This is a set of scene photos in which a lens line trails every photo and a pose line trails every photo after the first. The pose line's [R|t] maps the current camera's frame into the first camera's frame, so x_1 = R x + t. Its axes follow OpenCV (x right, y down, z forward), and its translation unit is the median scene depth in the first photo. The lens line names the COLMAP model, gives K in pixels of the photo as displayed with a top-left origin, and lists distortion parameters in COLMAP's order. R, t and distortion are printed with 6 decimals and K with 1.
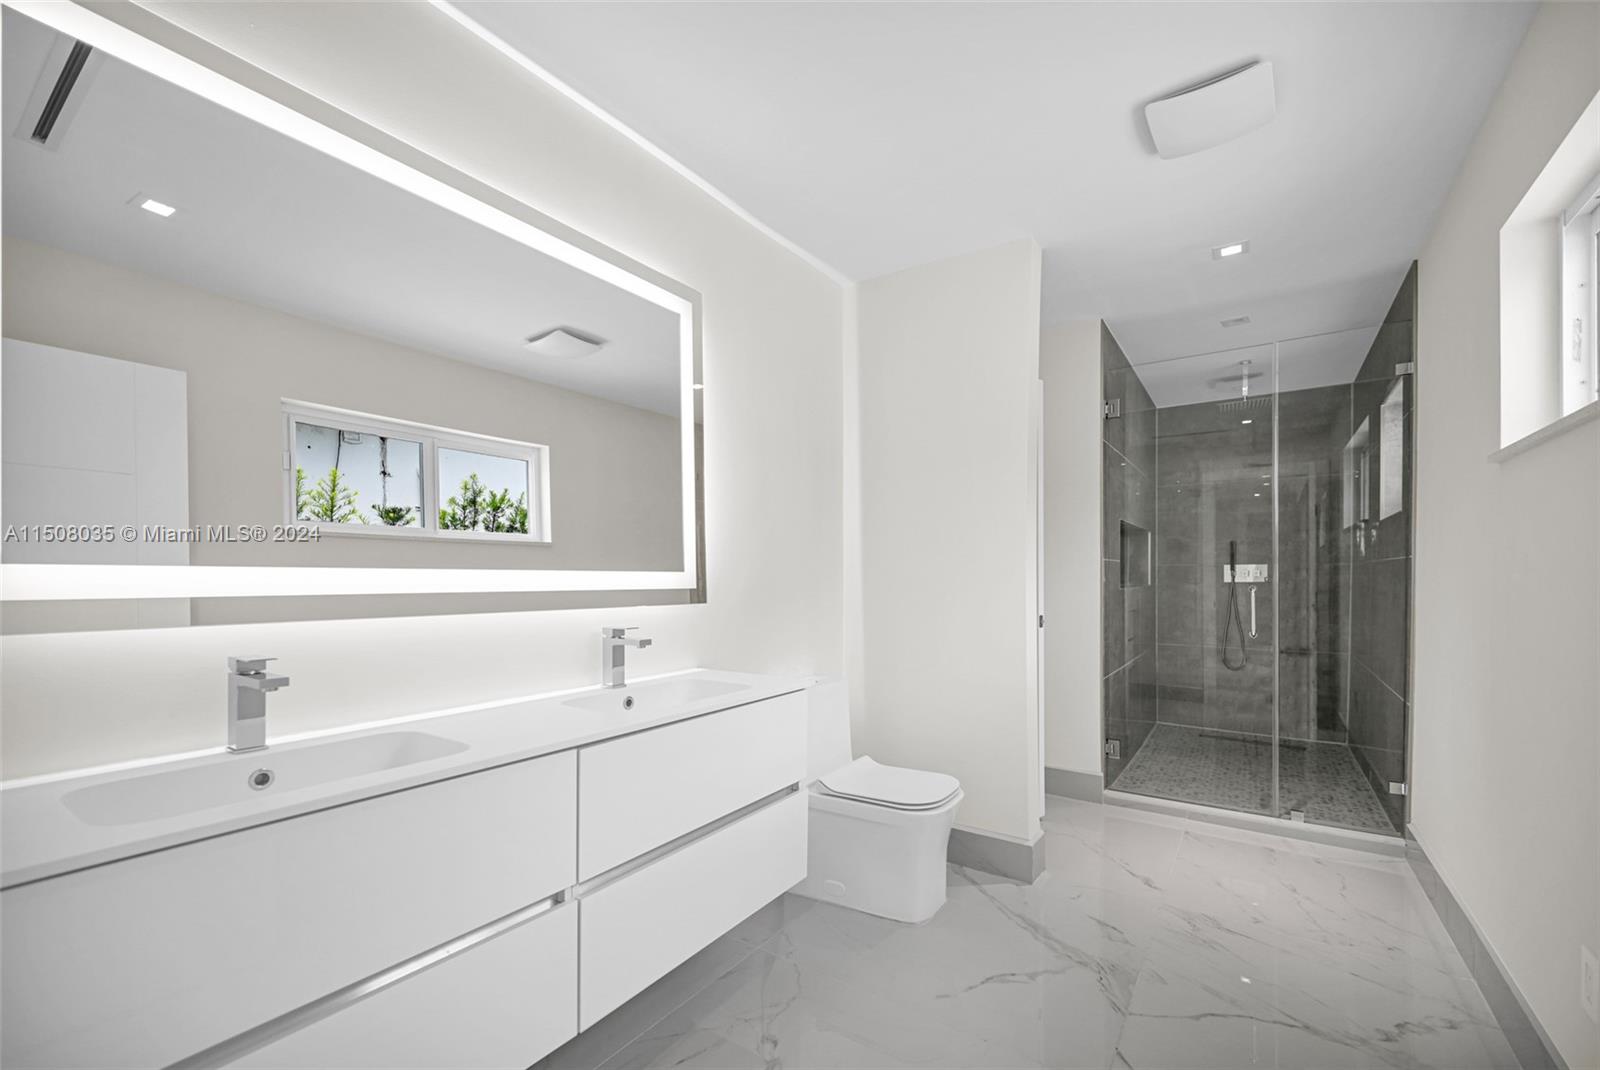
lens RADIAL K [[676.1, 0, 802.4], [0, 676.1, 568.0], [0, 0, 1]] dist [0.000385, 0.000048]
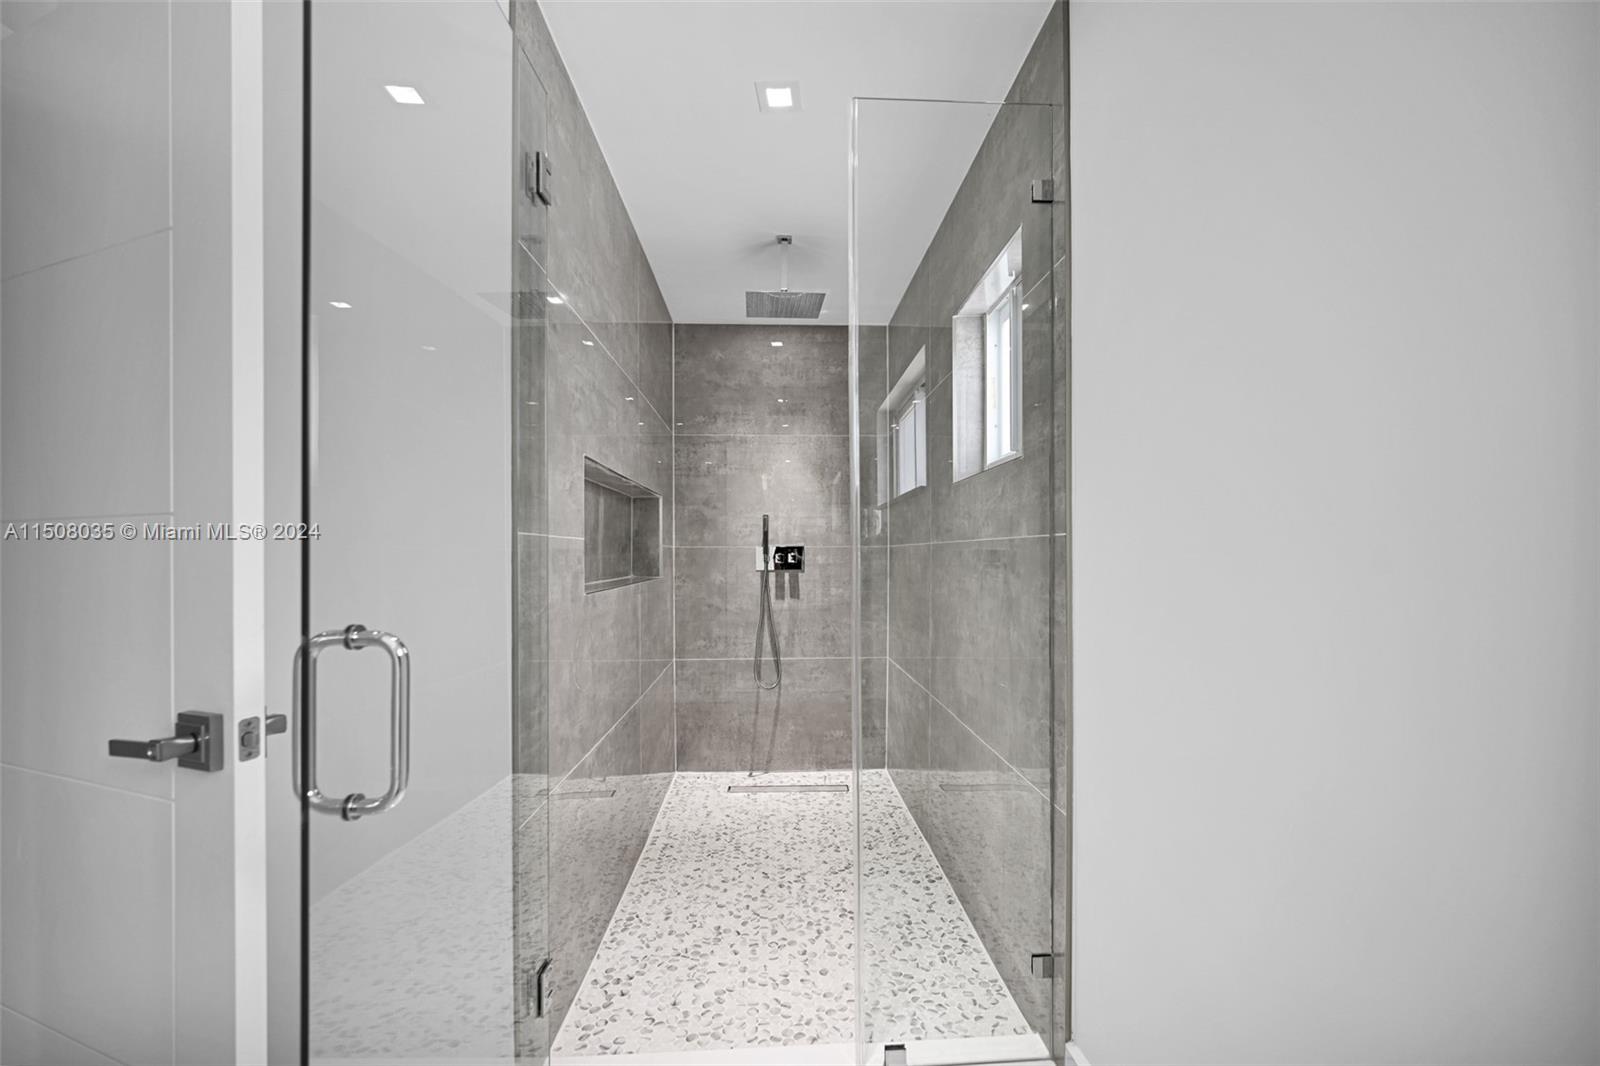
lens RADIAL K [[639.2, 0, 800.0], [0, 639.2, 533.0], [0, 0, 1]] dist [-0.000232, 0.000010]
pose [[0.802701, 0.008341, 0.596323, 0.334608], [0.005478, 0.999757, -0.021358, -0.006653], [-0.596356, 0.020411, 0.802461, 0.559721]]
